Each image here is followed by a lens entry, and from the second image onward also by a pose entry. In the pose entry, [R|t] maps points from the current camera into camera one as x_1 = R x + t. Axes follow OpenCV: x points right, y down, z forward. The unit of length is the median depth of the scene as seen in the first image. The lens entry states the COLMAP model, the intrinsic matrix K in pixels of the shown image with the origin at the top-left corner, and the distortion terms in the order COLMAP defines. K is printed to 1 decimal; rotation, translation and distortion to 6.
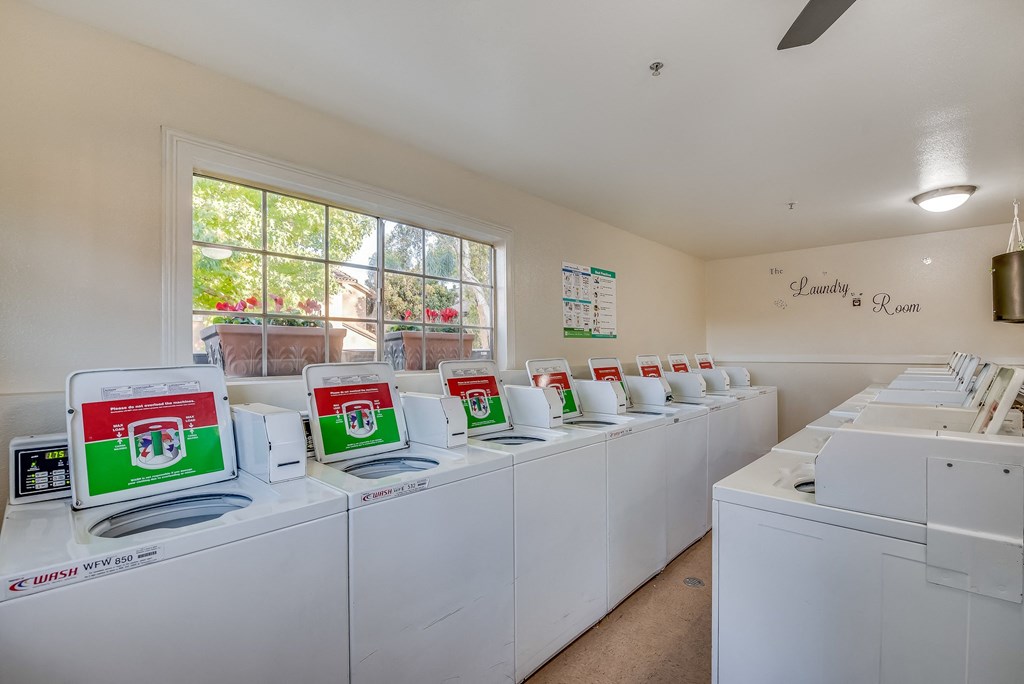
lens RADIAL K [[440.7, 0, 518.9], [0, 440.7, 351.1], [0, 0, 1]] dist [0.018964, -0.010859]
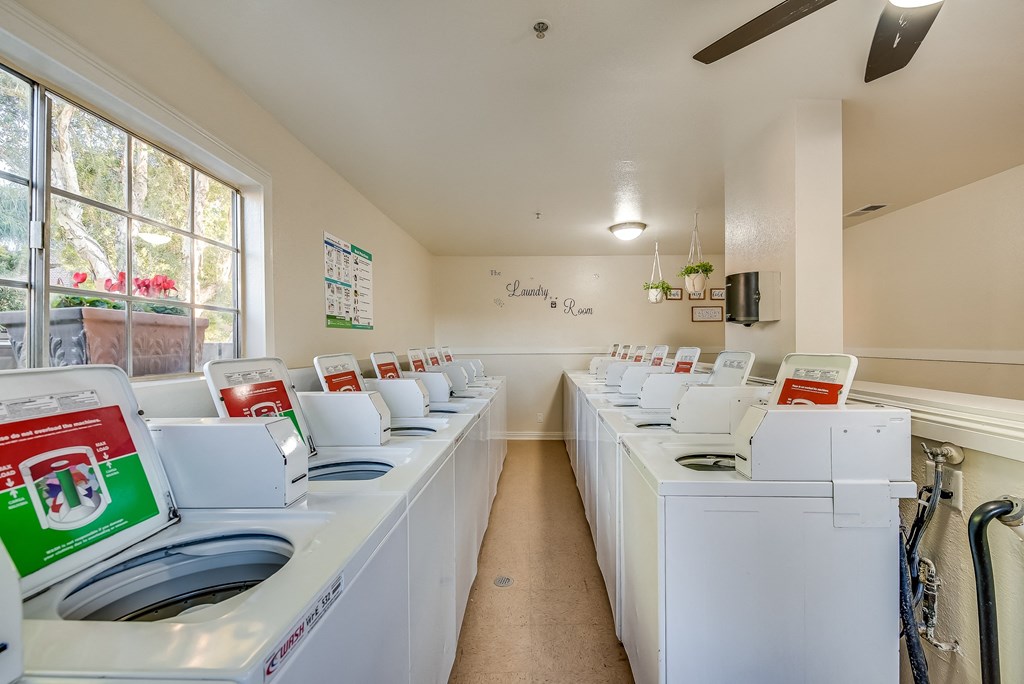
lens RADIAL K [[440.7, 0, 518.9], [0, 440.7, 351.1], [0, 0, 1]] dist [0.018964, -0.010859]
pose [[0.775831, -0.010773, 0.630849, -0.151791], [0.001353, 0.999880, 0.015410, 0.000797], [-0.630940, -0.011102, 0.775752, 0.177965]]
